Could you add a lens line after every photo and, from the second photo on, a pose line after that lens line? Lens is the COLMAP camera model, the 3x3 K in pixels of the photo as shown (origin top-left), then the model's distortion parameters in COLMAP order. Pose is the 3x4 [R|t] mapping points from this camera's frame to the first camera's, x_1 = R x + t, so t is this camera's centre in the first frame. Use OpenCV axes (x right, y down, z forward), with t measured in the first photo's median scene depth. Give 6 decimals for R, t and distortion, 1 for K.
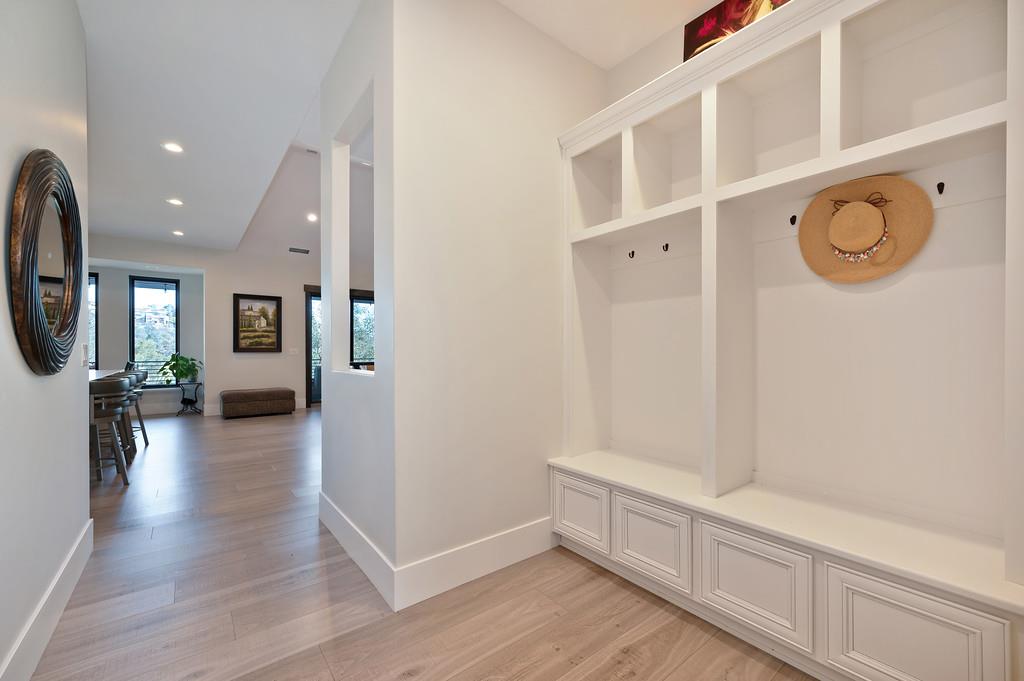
lens RADIAL K [[405.3, 0, 513.2], [0, 405.3, 348.9], [0, 0, 1]] dist [-0.000600, -0.000498]
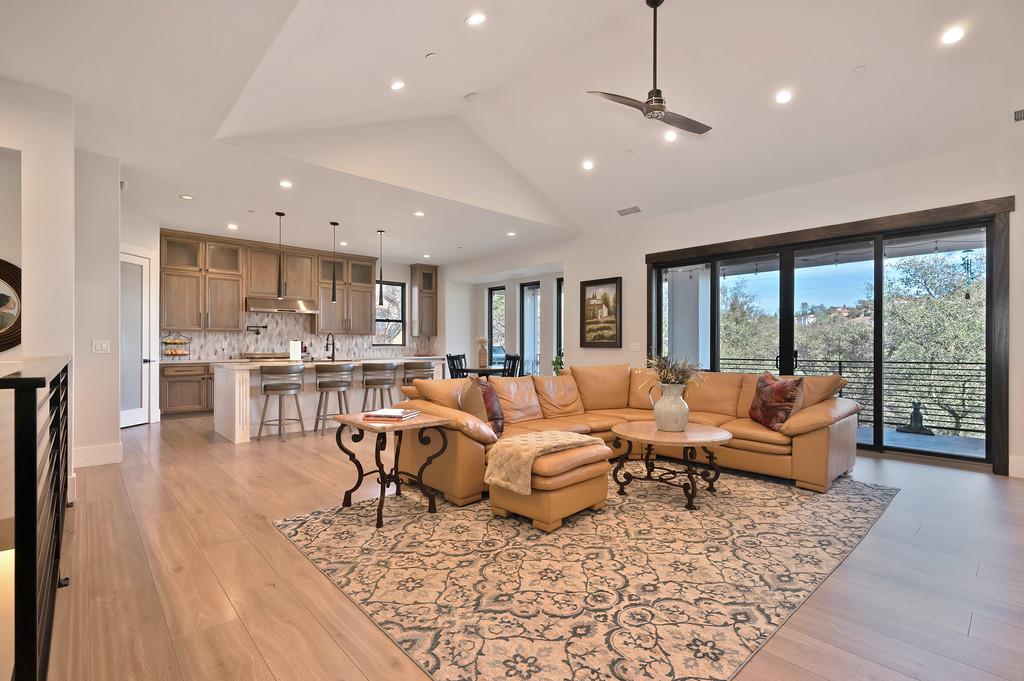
lens RADIAL K [[471.2, 0, 515.1], [0, 471.2, 344.5], [0, 0, 1]] dist [0.000561, 0.000041]
pose [[0.056290, 0.000026, -0.998414, 0.336431], [-0.002058, 0.999998, -0.000090, 0.002510], [0.998412, 0.002060, 0.056290, 0.778633]]
